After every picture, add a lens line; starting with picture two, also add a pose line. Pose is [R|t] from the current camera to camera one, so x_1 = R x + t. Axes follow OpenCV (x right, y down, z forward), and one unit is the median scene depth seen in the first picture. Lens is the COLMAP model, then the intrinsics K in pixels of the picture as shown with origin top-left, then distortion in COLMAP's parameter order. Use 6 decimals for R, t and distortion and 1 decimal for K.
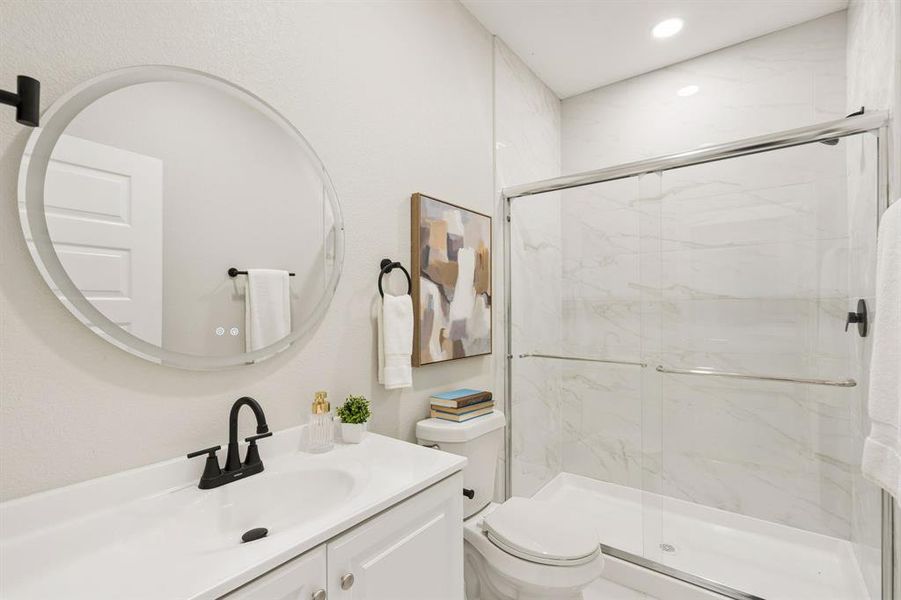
lens RADIAL K [[411.3, 0, 450.3], [0, 411.3, 313.3], [0, 0, 1]] dist [0.000301, -0.000088]
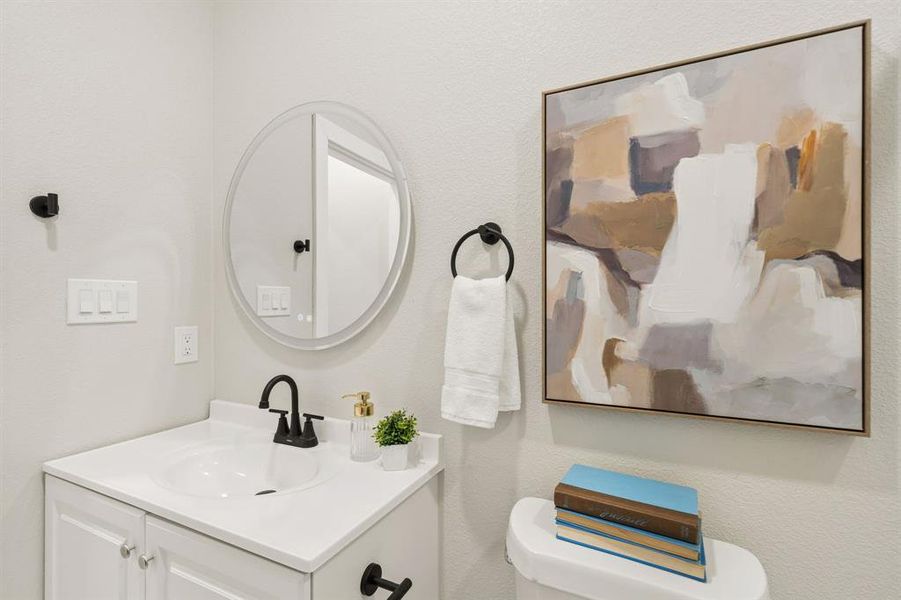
lens RADIAL K [[412.3, 0, 450.5], [0, 412.3, 300.0], [0, 0, 1]] dist [0.001389, 0.000275]
pose [[0.198383, 0.008591, -0.980087, 0.719032], [-0.009290, 0.999933, 0.006884, -0.019254], [0.980081, 0.007739, 0.198450, 1.213196]]
